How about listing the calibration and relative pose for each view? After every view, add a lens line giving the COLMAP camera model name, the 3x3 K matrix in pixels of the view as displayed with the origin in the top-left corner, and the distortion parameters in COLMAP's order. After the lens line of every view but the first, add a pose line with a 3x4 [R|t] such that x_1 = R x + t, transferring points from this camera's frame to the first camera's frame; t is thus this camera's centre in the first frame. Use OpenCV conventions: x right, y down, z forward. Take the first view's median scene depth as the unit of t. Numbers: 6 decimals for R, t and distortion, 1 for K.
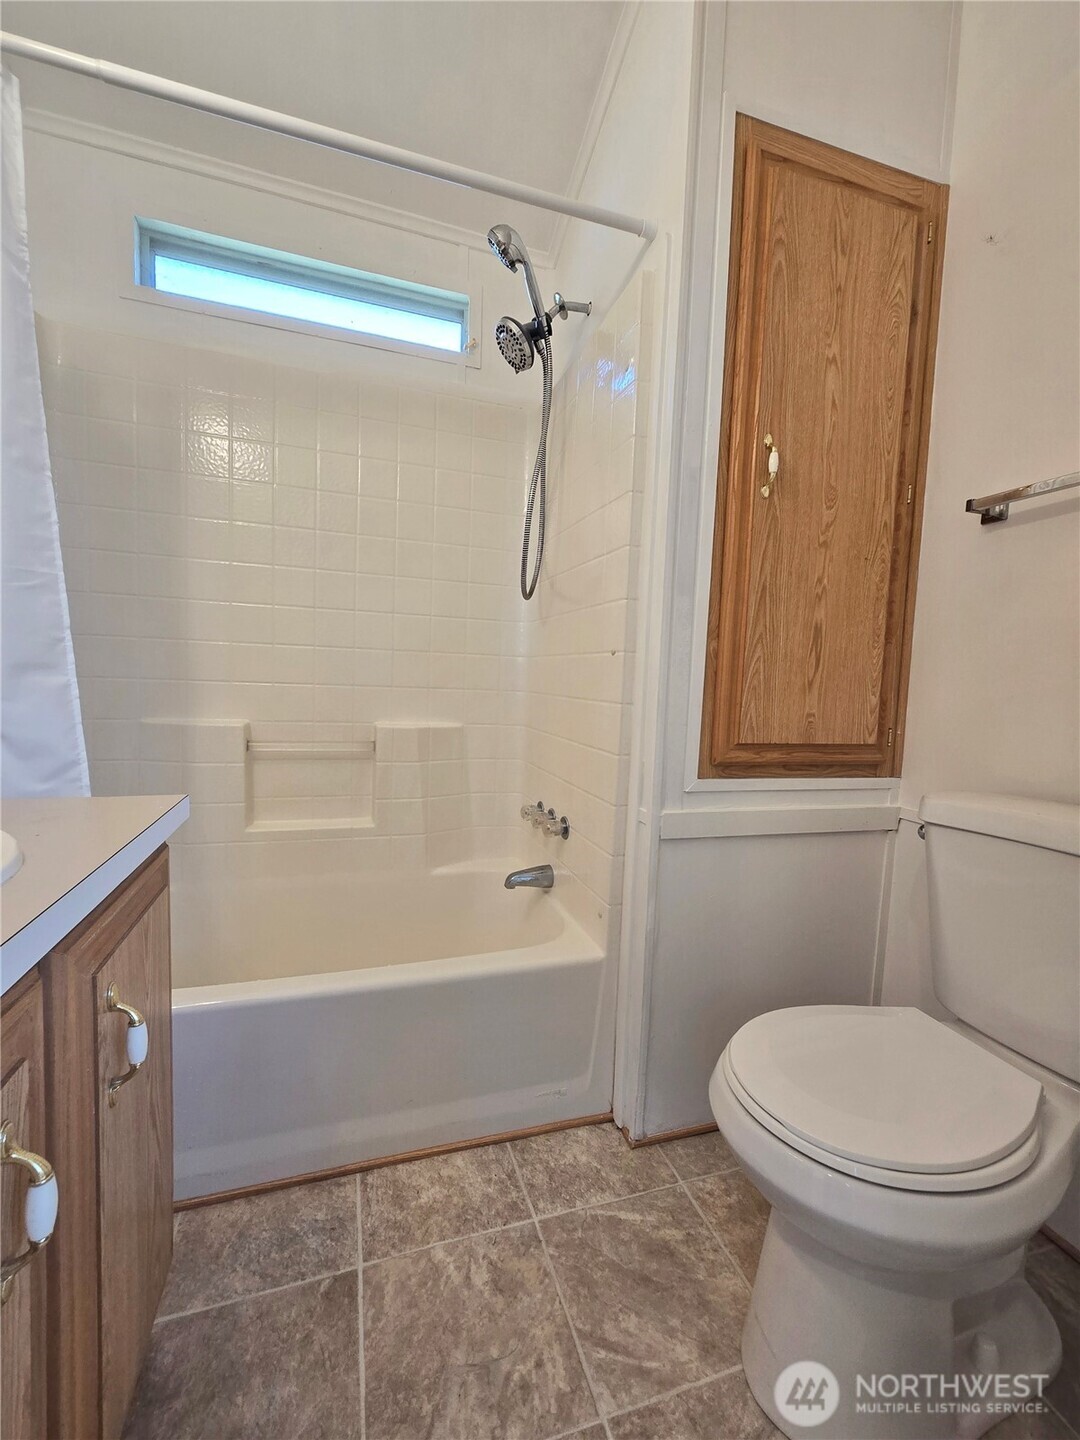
lens RADIAL K [[605.3, 0, 536.7], [0, 605.3, 721.3], [0, 0, 1]] dist [-0.000404, 0.001713]
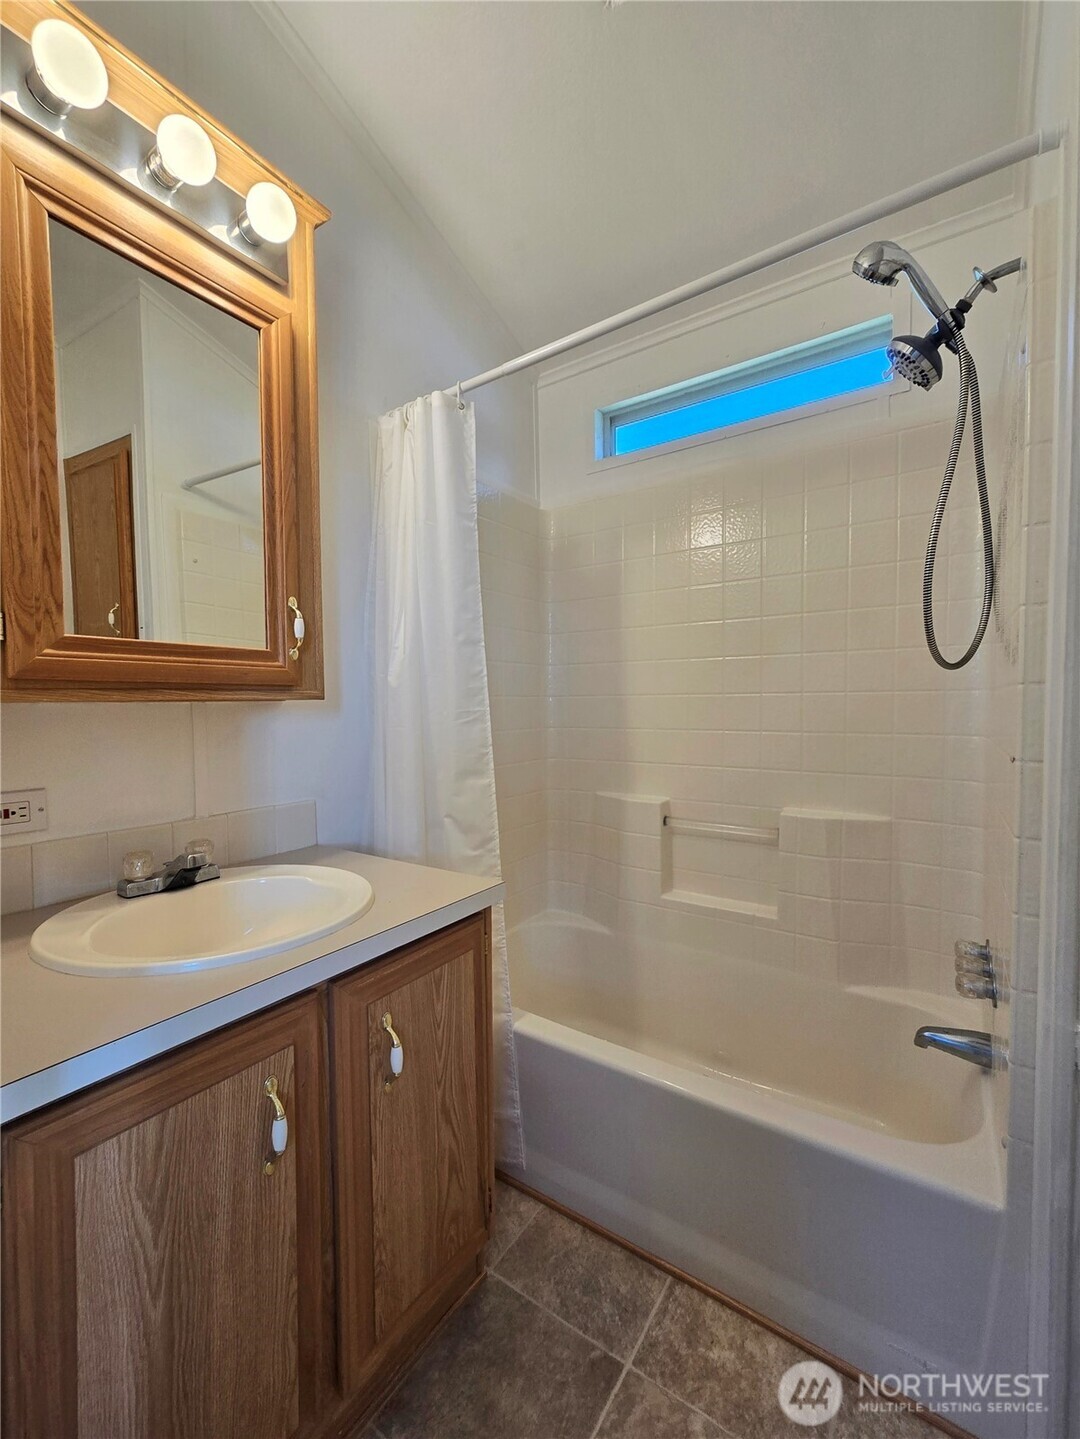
lens RADIAL K [[604.9, 0, 536.7], [0, 604.9, 720.8], [0, 0, 1]] dist [-0.000404, 0.001713]
pose [[0.596995, -0.018979, -0.802020, 0.425446], [-0.022471, 0.998932, -0.040365, -0.141550], [0.801930, 0.042120, 0.595931, 0.192114]]
